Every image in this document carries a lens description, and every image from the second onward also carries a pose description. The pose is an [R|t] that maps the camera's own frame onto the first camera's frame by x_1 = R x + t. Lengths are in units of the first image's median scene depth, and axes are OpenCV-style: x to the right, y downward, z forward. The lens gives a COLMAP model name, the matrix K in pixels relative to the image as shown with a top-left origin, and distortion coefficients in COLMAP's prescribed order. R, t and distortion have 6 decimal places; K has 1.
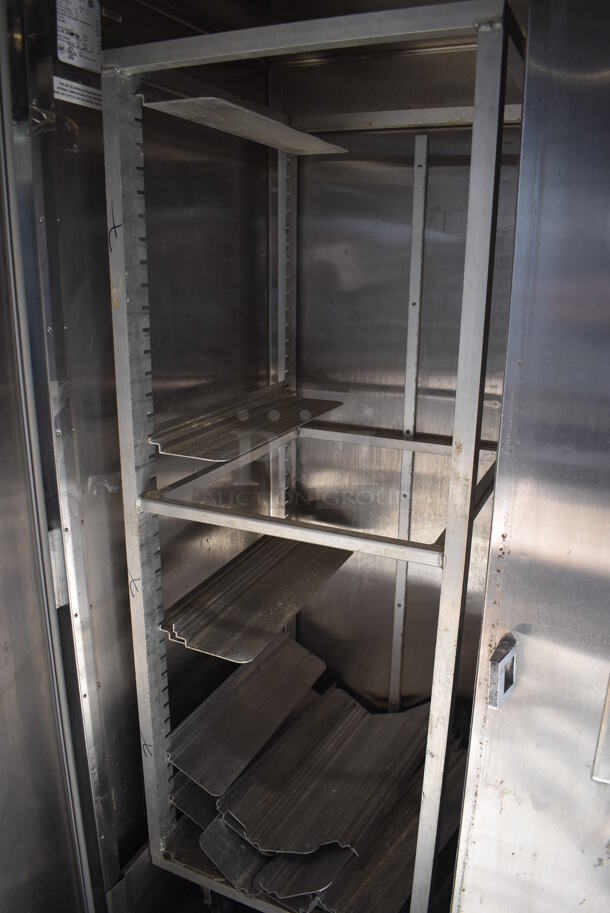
lens RADIAL K [[715.0, 0, 307.9], [0, 715.0, 462.2], [0, 0, 1]] dist [-0.097501, 0.017205]
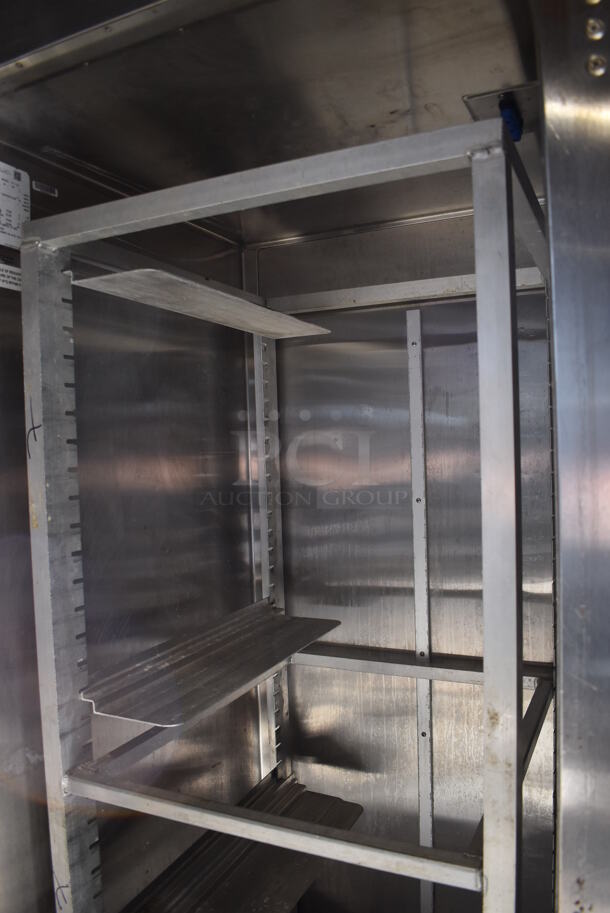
lens RADIAL K [[715.0, 0, 307.9], [0, 715.0, 462.2], [0, 0, 1]] dist [-0.097501, 0.017205]
pose [[0.999014, -0.042431, -0.013069, 0.036327], [0.037758, 0.966816, -0.252669, -0.066435], [0.023356, 0.251927, 0.967464, 0.193579]]
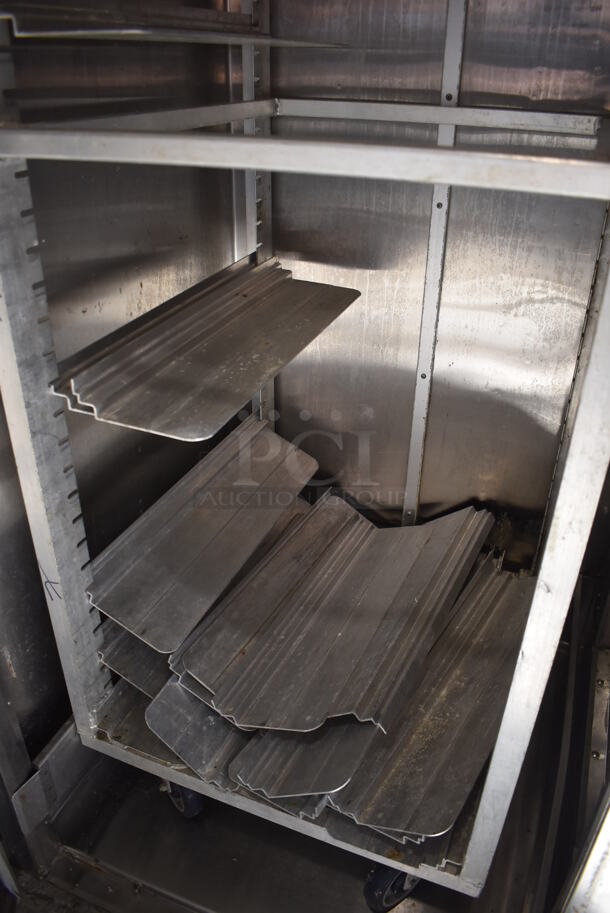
lens RADIAL K [[715.0, 0, 307.9], [0, 715.0, 462.2], [0, 0, 1]] dist [-0.097501, 0.017205]
pose [[0.998572, -0.023497, 0.047986, -0.026917], [0.011501, 0.971583, 0.236418, 0.152022], [-0.052178, -0.235528, 0.970466, 0.399923]]
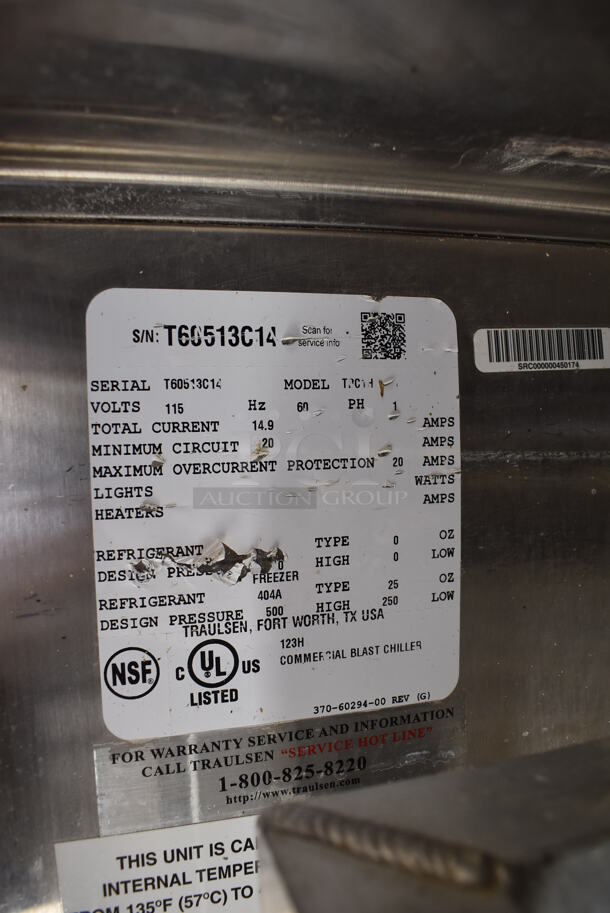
lens RADIAL K [[715.0, 0, 307.9], [0, 715.0, 462.2], [0, 0, 1]] dist [-0.097501, 0.017205]
pose [[0.631709, -0.035903, -0.774374, -0.153178], [-0.166813, 0.969230, -0.181018, -0.478193], [0.757045, 0.243526, 0.606282, 0.695979]]
